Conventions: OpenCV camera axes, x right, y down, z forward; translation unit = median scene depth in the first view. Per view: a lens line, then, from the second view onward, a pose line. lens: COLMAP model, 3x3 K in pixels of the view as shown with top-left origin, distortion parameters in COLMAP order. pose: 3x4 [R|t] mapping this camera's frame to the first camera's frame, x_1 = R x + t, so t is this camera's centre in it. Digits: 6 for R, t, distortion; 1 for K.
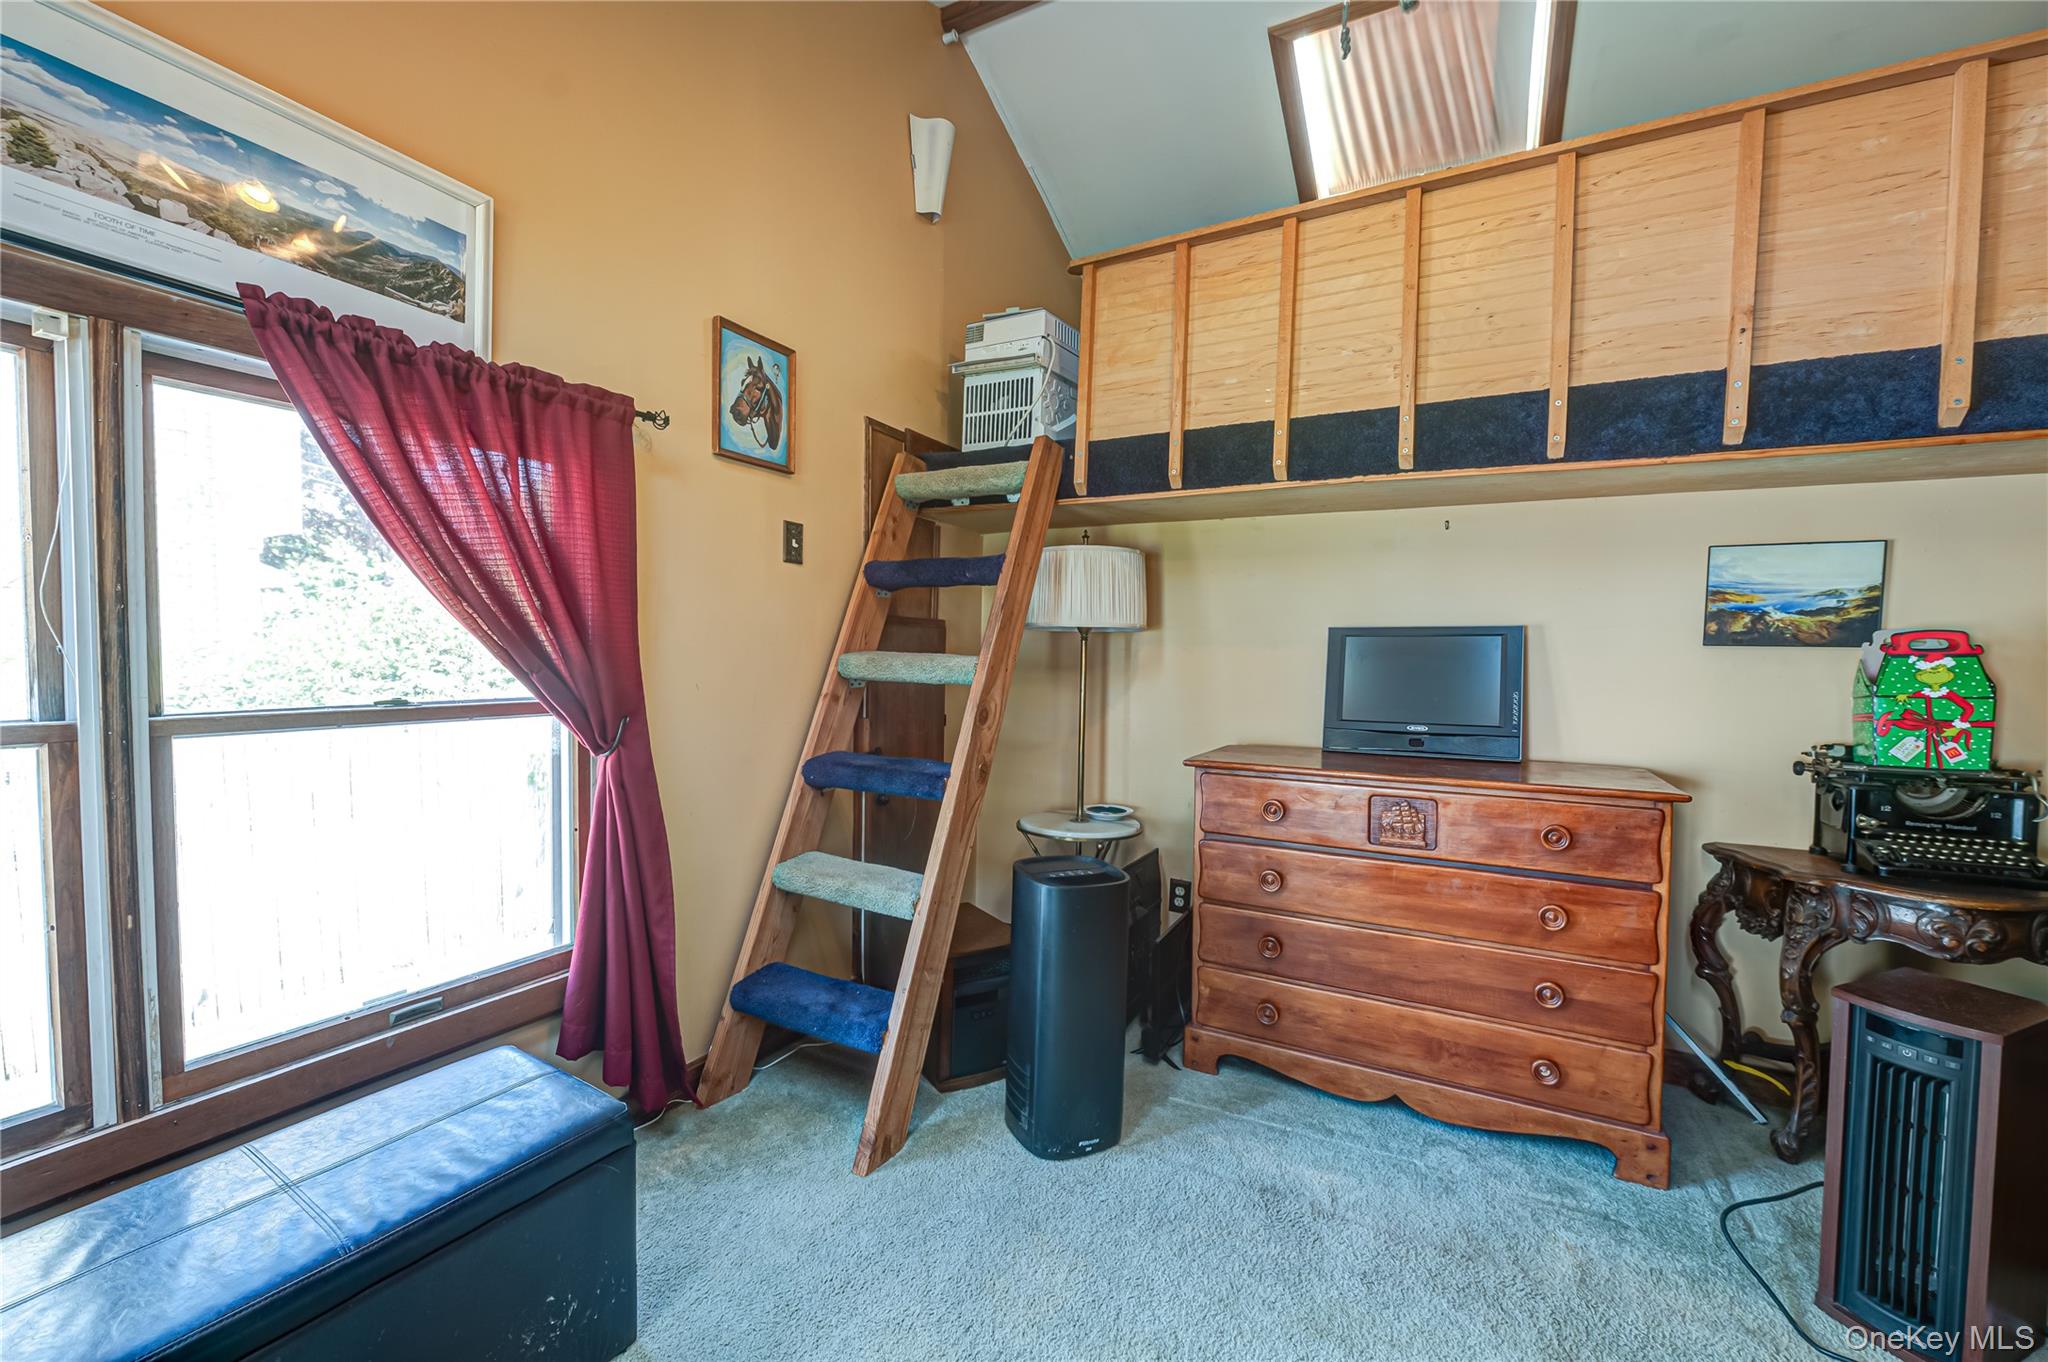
lens RADIAL K [[815.3, 0, 1023.7], [0, 815.3, 685.5], [0, 0, 1]] dist [-0.007770, -0.000555]
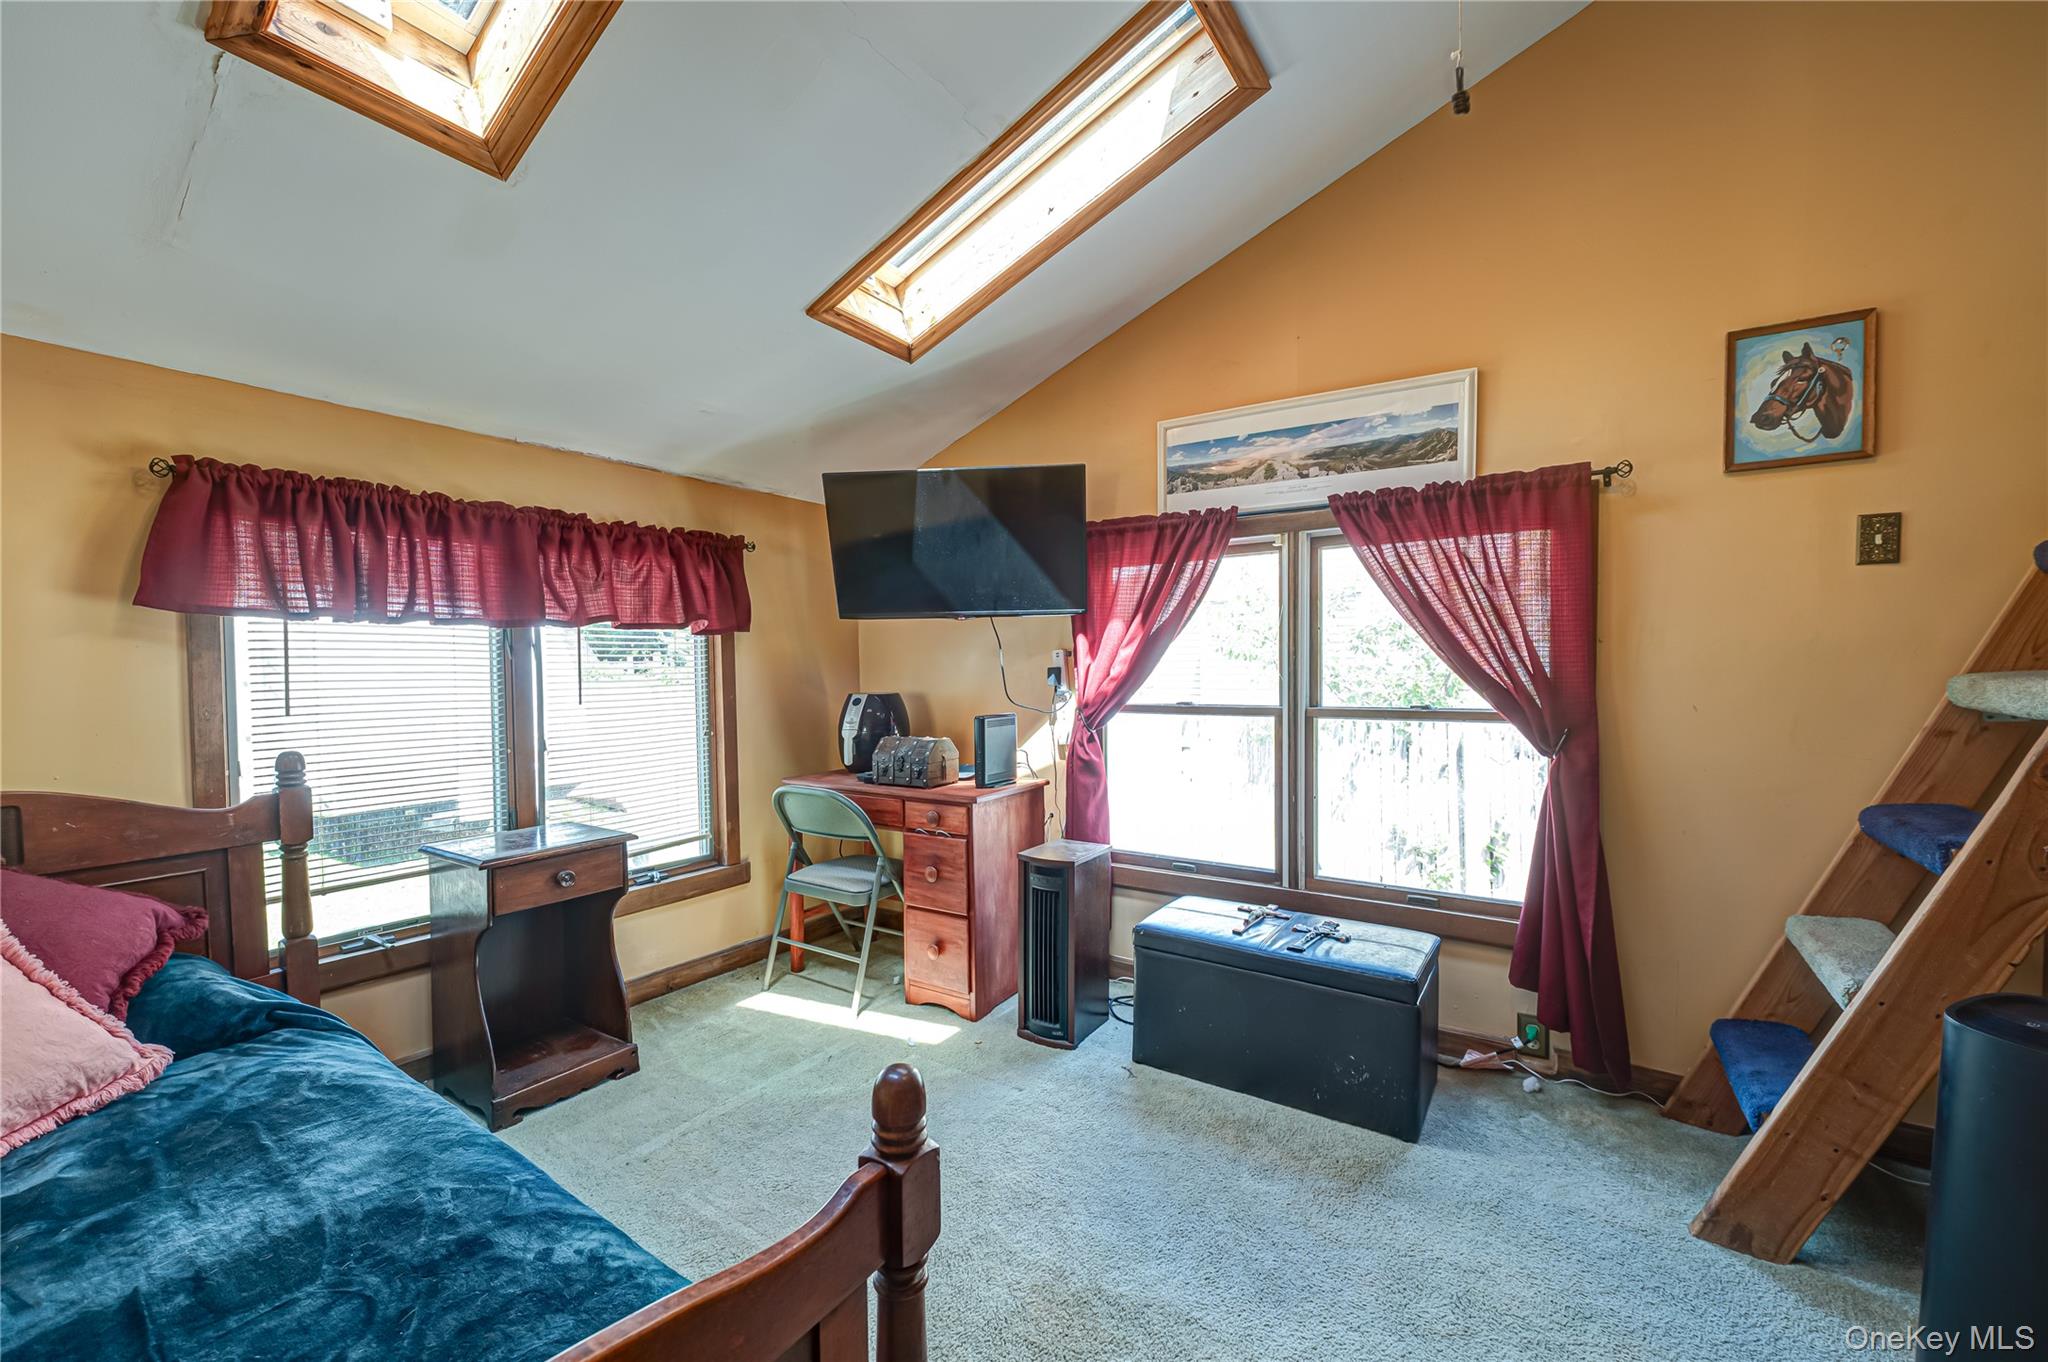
lens RADIAL K [[815.3, 0, 1016.0], [0, 815.3, 676.3], [0, 0, 1]] dist [-0.007770, -0.000555]
pose [[-0.093918, -0.007878, -0.995549, 0.850849], [-0.036824, 0.999312, -0.004434, -0.003138], [0.994899, 0.036244, -0.094144, 0.312614]]
